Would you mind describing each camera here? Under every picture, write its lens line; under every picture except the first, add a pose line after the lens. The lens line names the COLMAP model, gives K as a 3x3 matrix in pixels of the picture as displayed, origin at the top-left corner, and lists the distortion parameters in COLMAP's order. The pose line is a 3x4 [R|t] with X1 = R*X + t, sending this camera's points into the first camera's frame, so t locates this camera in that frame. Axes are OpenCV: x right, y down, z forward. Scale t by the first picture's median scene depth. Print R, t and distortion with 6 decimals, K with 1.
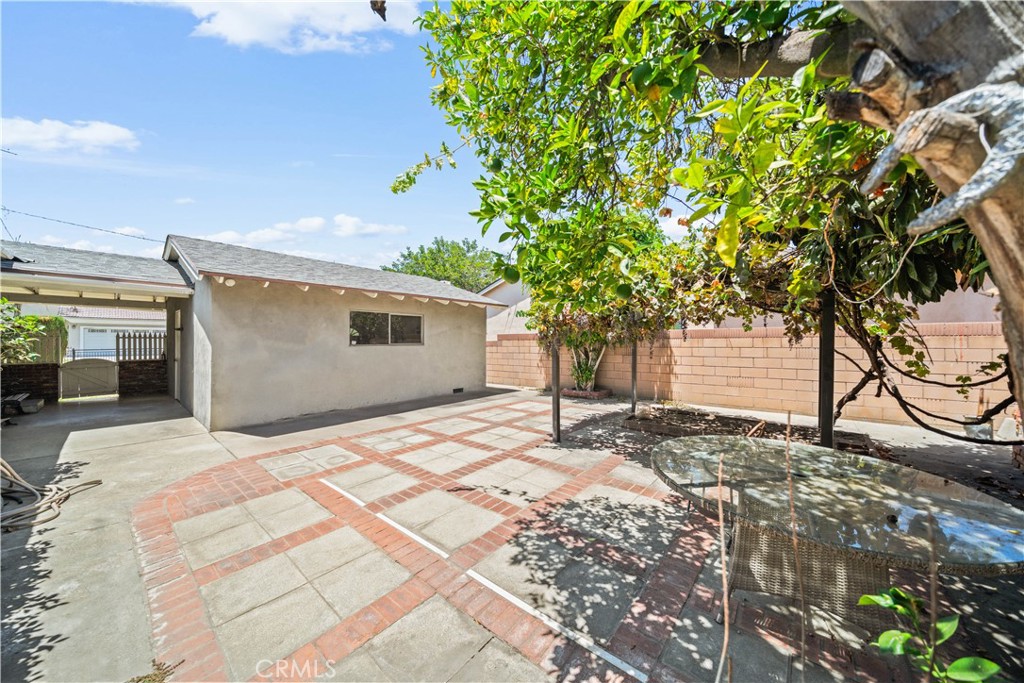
lens RADIAL K [[348.3, 0, 508.9], [0, 348.3, 341.2], [0, 0, 1]] dist [-0.006116, -0.000137]
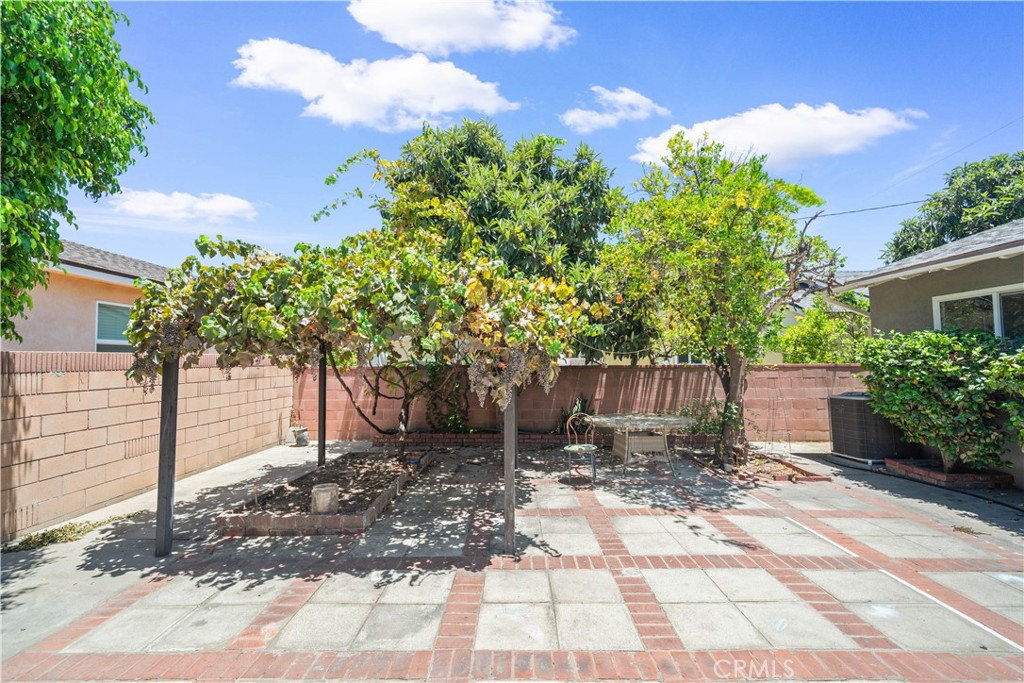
lens RADIAL K [[442.0, 0, 512.0], [0, 442.0, 341.5], [0, 0, 1]] dist [0.000541, 0.000348]
pose [[-0.634151, 0.041975, 0.772069, -0.469756], [0.013184, 0.998967, -0.043482, -0.024566], [-0.773096, -0.017395, -0.634050, 1.586129]]
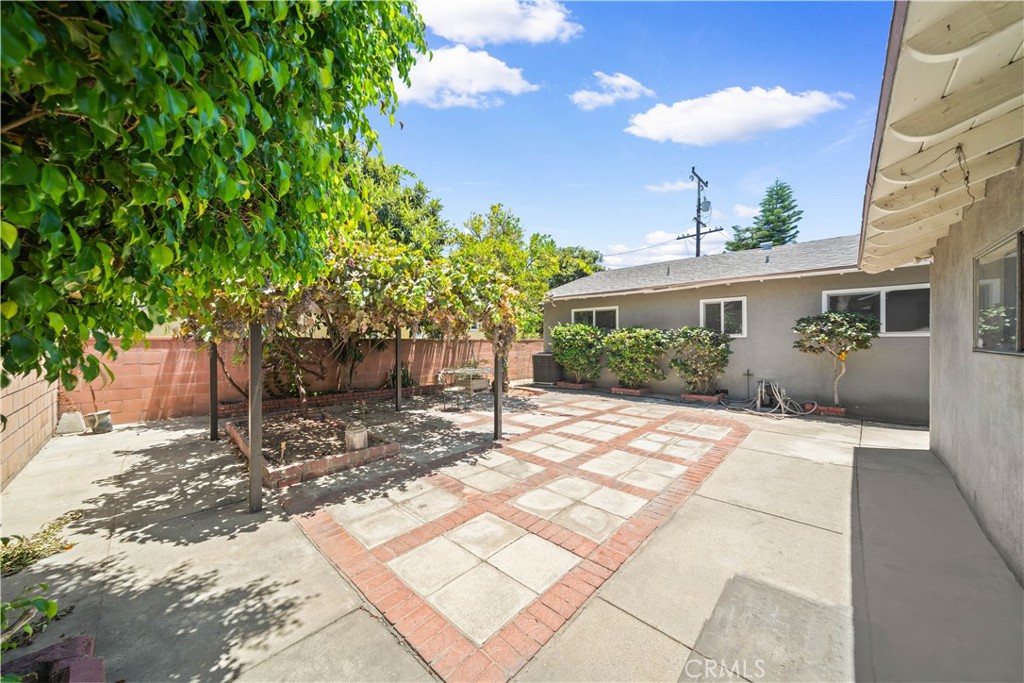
lens RADIAL K [[348.3, 0, 508.9], [0, 348.3, 341.2], [0, 0, 1]] dist [-0.006116, -0.000137]
pose [[-0.998559, 0.000741, 0.053661, 0.055614], [0.001275, 0.999950, 0.009922, -0.004941], [-0.053651, 0.009976, -0.998510, 2.176469]]
